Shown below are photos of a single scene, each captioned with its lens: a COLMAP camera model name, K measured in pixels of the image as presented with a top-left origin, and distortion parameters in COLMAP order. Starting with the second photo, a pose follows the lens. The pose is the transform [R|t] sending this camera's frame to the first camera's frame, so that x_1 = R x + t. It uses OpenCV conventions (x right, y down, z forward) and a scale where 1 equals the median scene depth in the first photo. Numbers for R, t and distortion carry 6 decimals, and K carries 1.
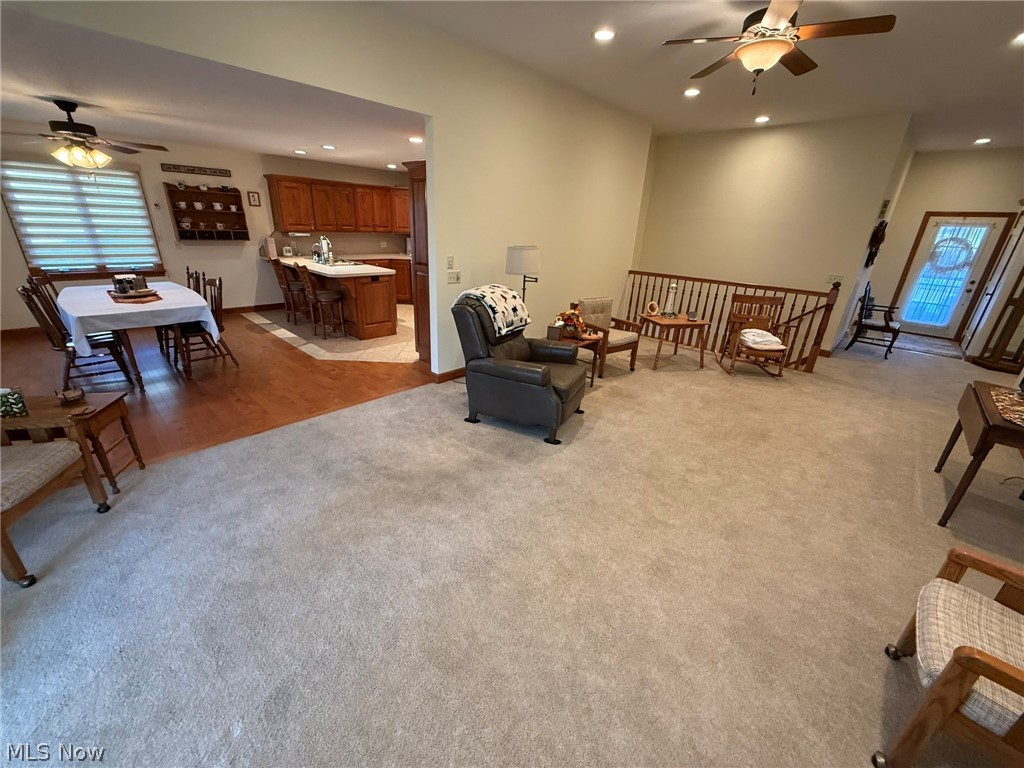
lens RADIAL K [[406.2, 0, 510.7], [0, 406.2, 384.7], [0, 0, 1]] dist [-0.002125, -0.000289]
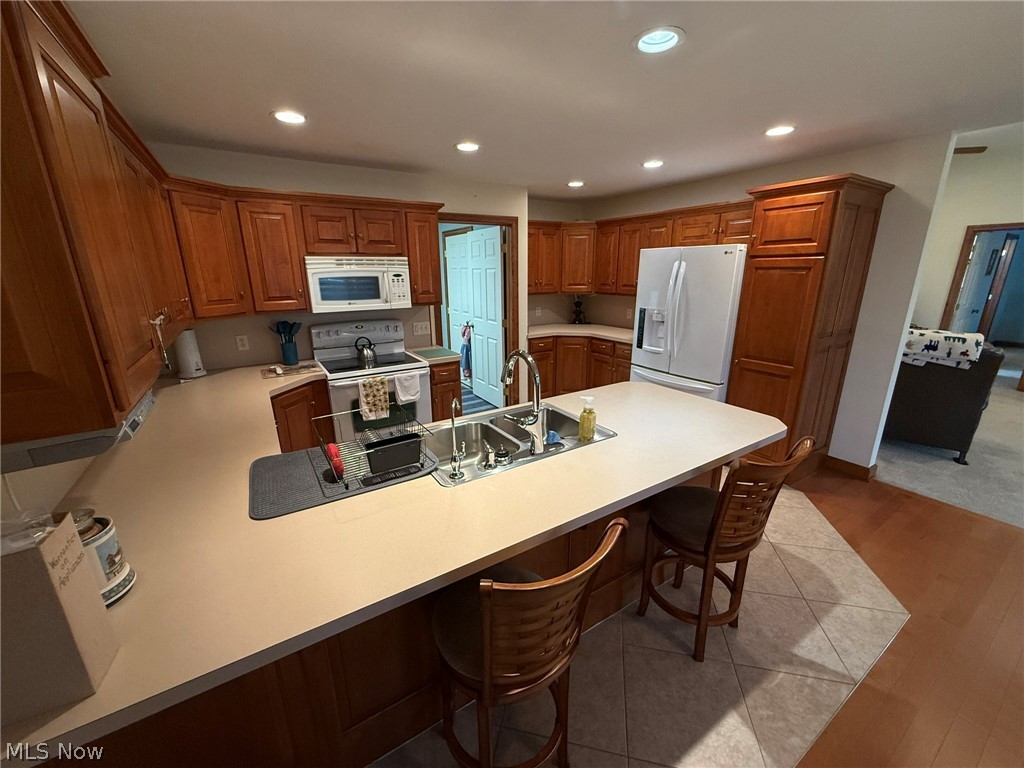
lens RADIAL K [[406.2, 0, 510.7], [0, 406.2, 384.7], [0, 0, 1]] dist [-0.002125, -0.000289]
pose [[0.242995, -0.307218, 0.920093, -0.643265], [0.379025, 0.903188, 0.201474, -0.367543], [-0.892913, 0.299781, 0.335913, 0.848465]]
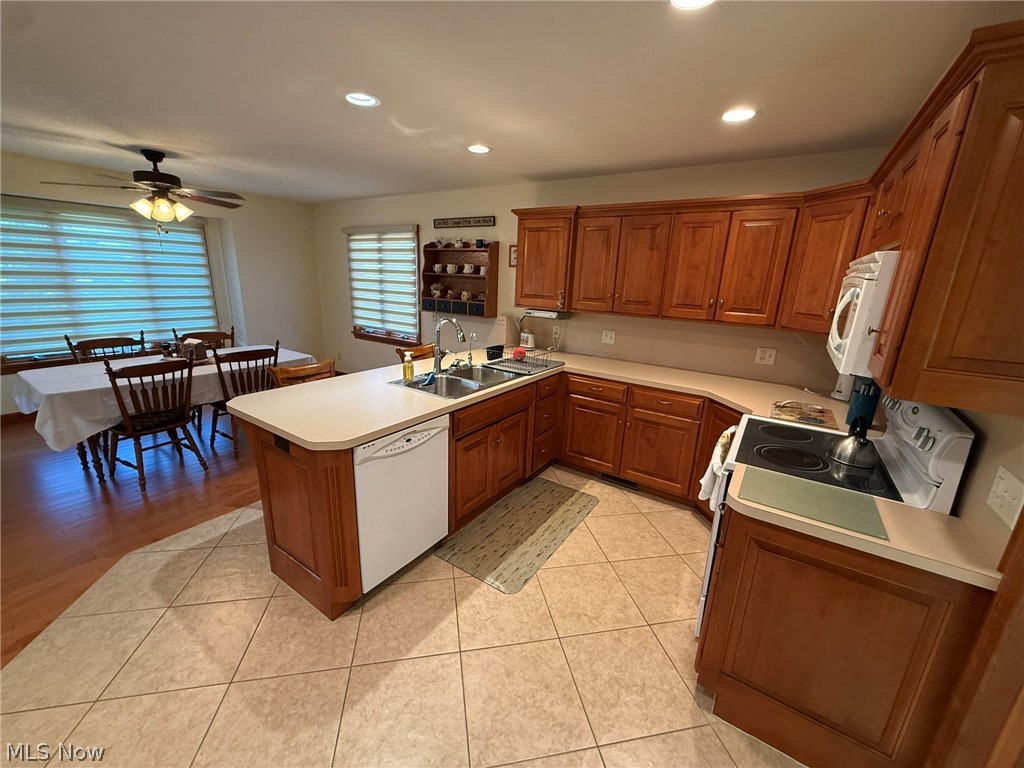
lens RADIAL K [[406.2, 0, 510.7], [0, 406.2, 384.7], [0, 0, 1]] dist [-0.002125, -0.000289]
pose [[0.168893, 0.219655, -0.960847, 0.004713], [-0.392908, 0.909050, 0.138750, -0.356073], [0.903935, 0.354090, 0.239837, 0.899485]]
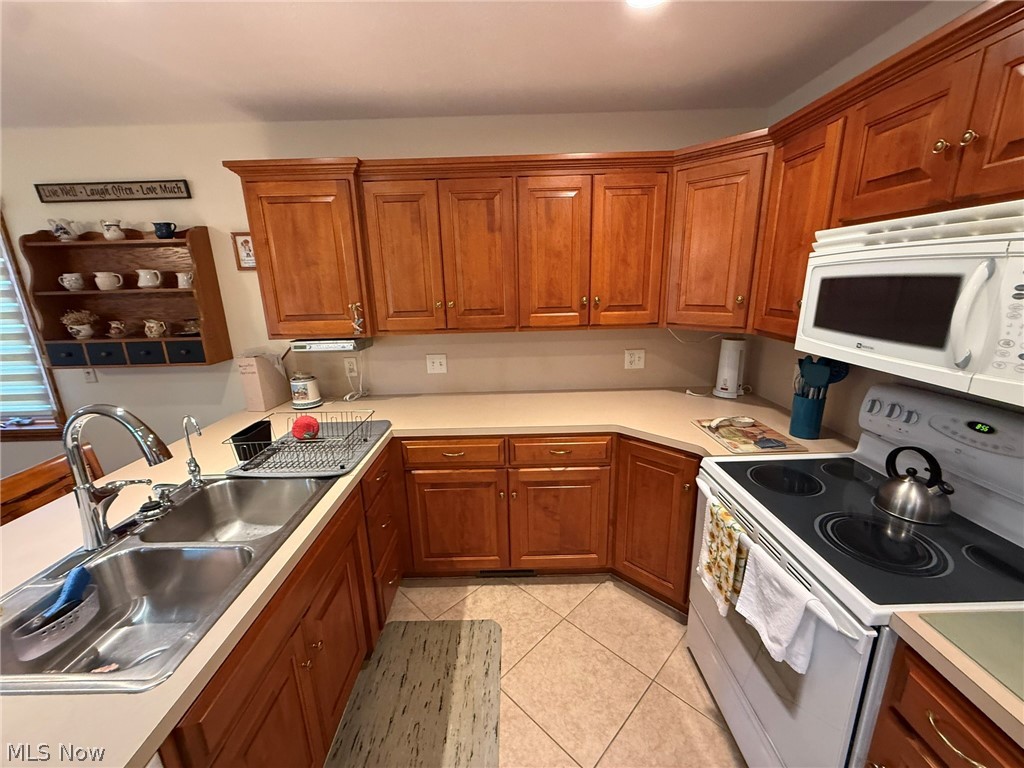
lens RADIAL K [[406.2, 0, 510.7], [0, 406.2, 384.7], [0, 0, 1]] dist [-0.002125, -0.000289]
pose [[0.689760, 0.120648, -0.713916, -0.199209], [-0.213852, 0.975976, -0.041682, -0.371007], [0.691736, 0.181423, 0.698990, 0.916610]]
